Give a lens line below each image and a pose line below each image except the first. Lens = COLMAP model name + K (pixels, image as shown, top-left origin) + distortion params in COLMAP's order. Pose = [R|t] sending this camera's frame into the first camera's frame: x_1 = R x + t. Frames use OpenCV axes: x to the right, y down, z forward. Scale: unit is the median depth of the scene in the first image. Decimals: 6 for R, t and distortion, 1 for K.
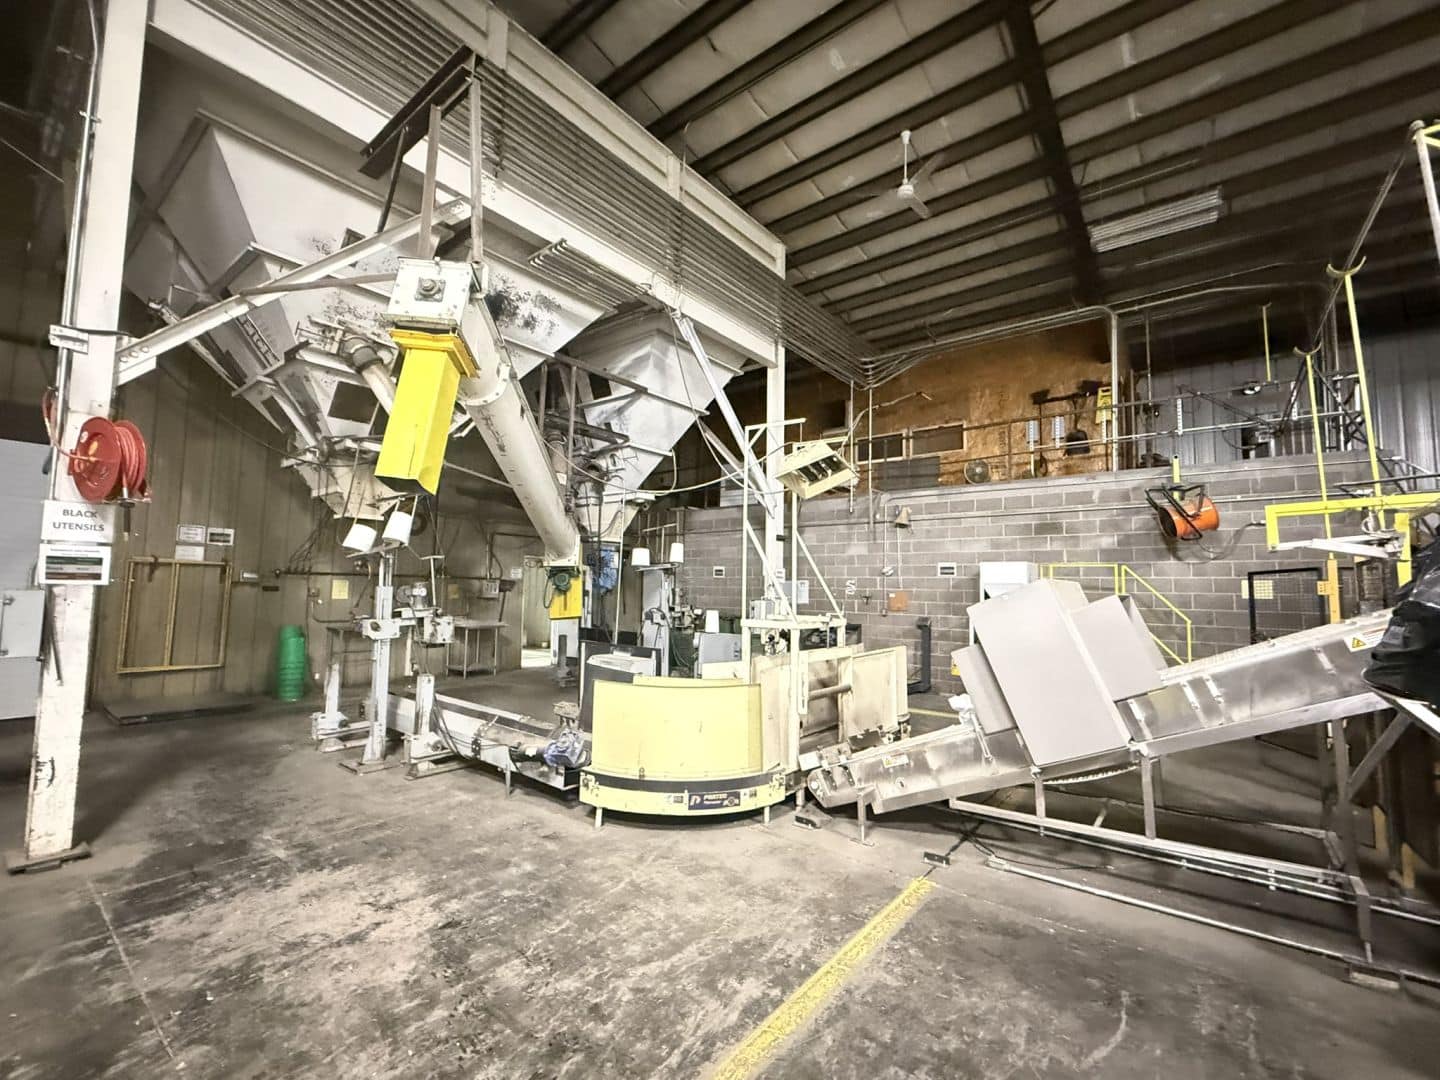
lens RADIAL K [[620.3, 0, 718.3], [0, 620.3, 543.9], [0, 0, 1]] dist [0.000208, 0.001784]
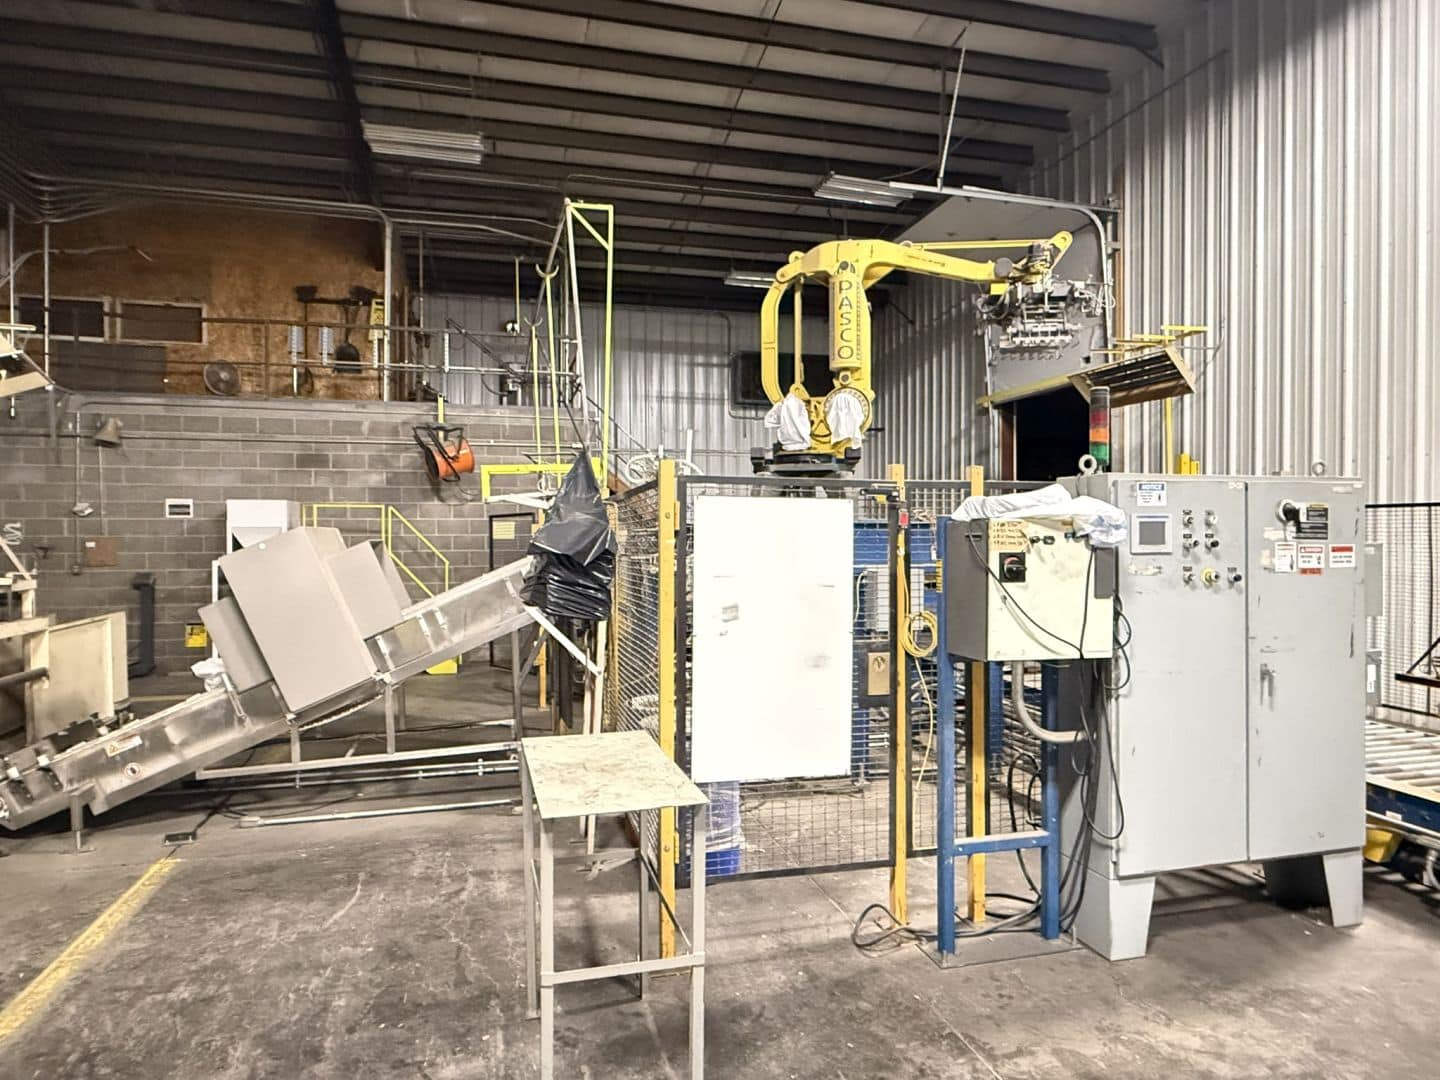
lens RADIAL K [[851.3, 0, 717.9], [0, 851.3, 548.6], [0, 0, 1]] dist [-0.006382, 0.003686]
pose [[0.599476, -0.030870, 0.799797, -0.085929], [-0.046117, 0.996264, 0.073019, -0.020286], [-0.799063, -0.080658, 0.595813, -0.180653]]
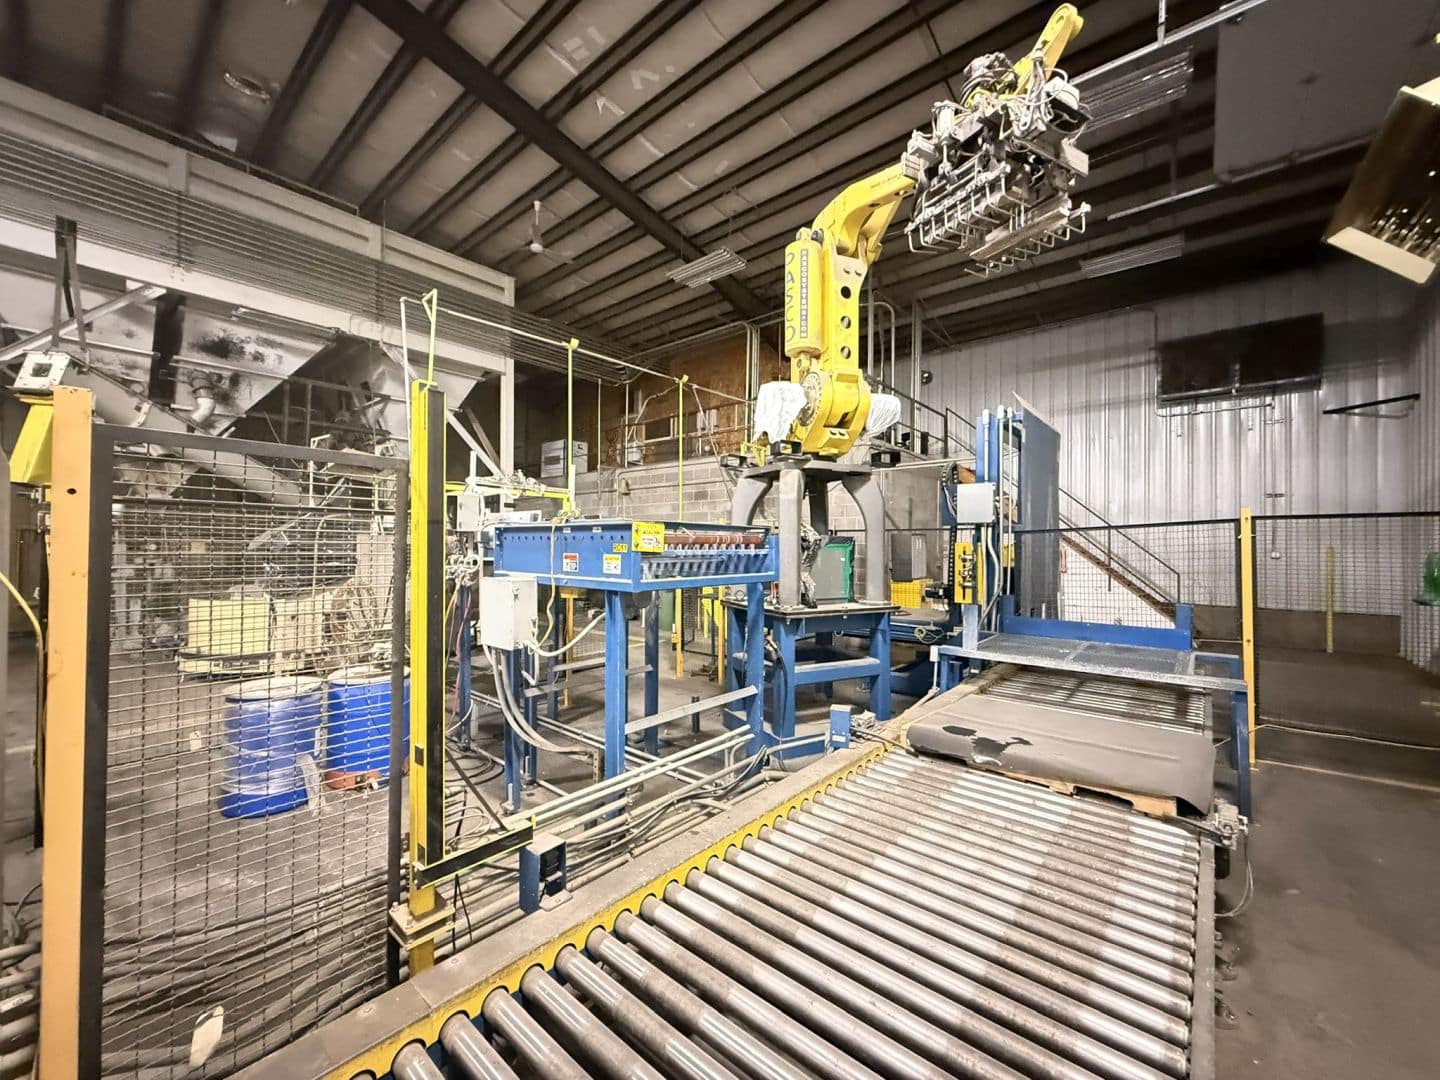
lens RADIAL K [[574.4, 0, 718.8], [0, 574.4, 543.4], [0, 0, 1]] dist [0.007306, 0.000043]
pose [[0.999198, -0.013909, -0.037555, 0.751075], [0.016415, 0.997601, 0.067257, -0.005476], [0.036530, -0.067819, 0.997029, -0.285120]]
